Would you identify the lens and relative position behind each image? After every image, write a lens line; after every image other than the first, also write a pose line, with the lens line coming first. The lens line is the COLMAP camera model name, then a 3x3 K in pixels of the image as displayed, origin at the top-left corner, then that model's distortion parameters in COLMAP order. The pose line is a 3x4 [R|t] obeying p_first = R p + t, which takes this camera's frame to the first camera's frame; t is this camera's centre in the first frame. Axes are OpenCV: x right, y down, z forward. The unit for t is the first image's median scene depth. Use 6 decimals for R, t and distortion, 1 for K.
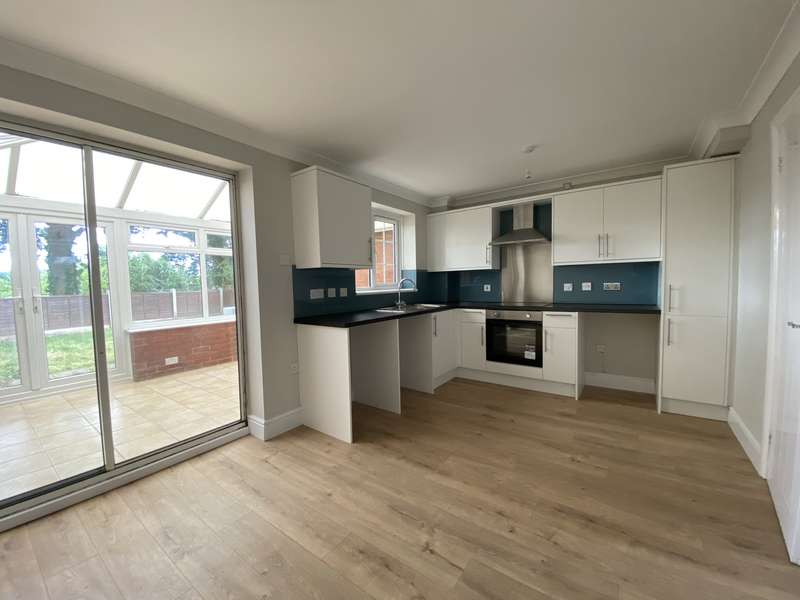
lens RADIAL K [[328.4, 0, 397.5], [0, 328.4, 302.0], [0, 0, 1]] dist [0.004243, -0.000251]
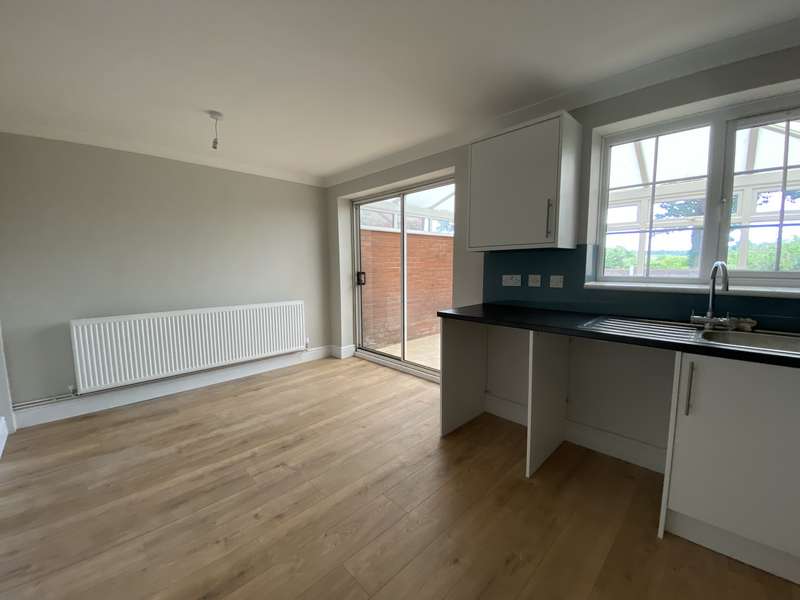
lens RADIAL K [[328.4, 0, 401.2], [0, 328.4, 299.0], [0, 0, 1]] dist [0.004243, -0.000251]
pose [[-0.169670, 0.133258, -0.976450, 1.016671], [-0.045232, 0.988719, 0.142792, -0.135138], [0.984462, 0.068394, -0.161728, 1.333503]]
